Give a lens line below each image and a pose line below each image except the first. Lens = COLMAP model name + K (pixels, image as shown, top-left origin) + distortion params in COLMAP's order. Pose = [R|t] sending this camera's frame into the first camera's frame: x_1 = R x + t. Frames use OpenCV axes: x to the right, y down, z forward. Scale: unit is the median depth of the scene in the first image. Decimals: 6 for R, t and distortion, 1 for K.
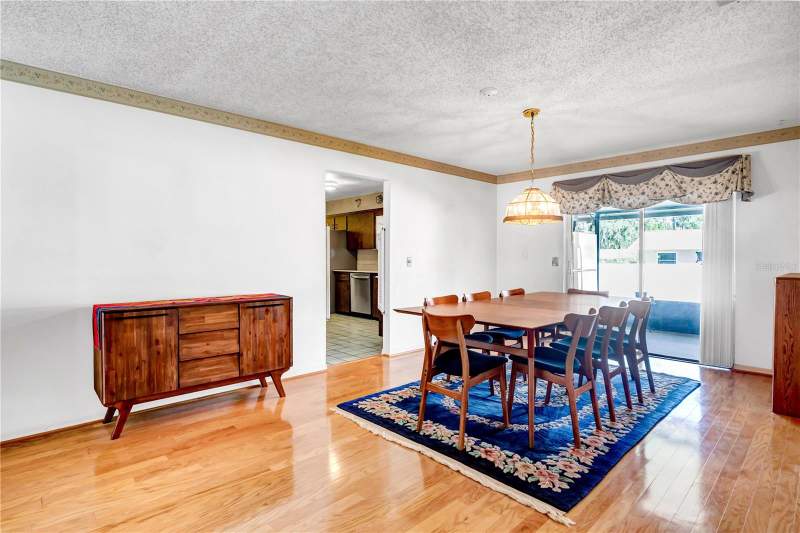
lens RADIAL K [[400.4, 0, 400.0], [0, 400.4, 266.5], [0, 0, 1]] dist [-0.000580, -0.000044]
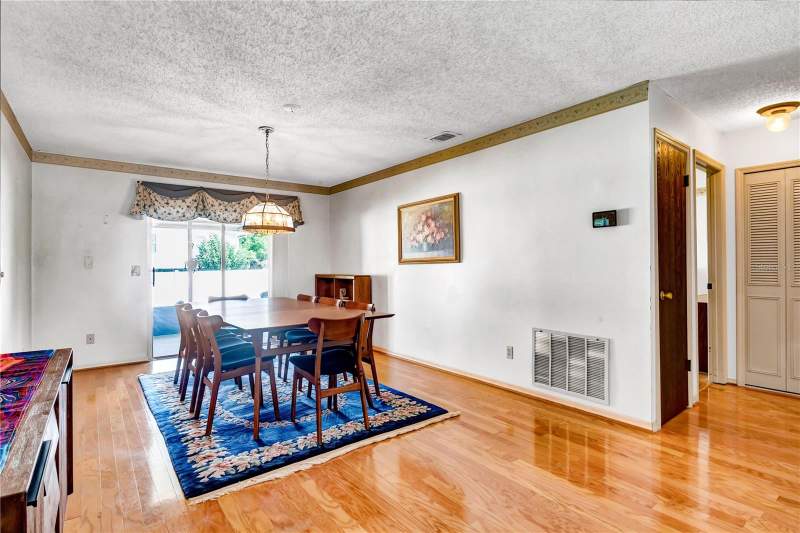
lens RADIAL K [[401.0, 0, 400.0], [0, 401.0, 266.5], [0, 0, 1]] dist [-0.000681, -0.000075]
pose [[0.102452, -0.007151, 0.994712, -0.746728], [0.031451, 0.999498, 0.003946, -0.012494], [-0.994241, 0.030880, 0.102625, 0.577652]]
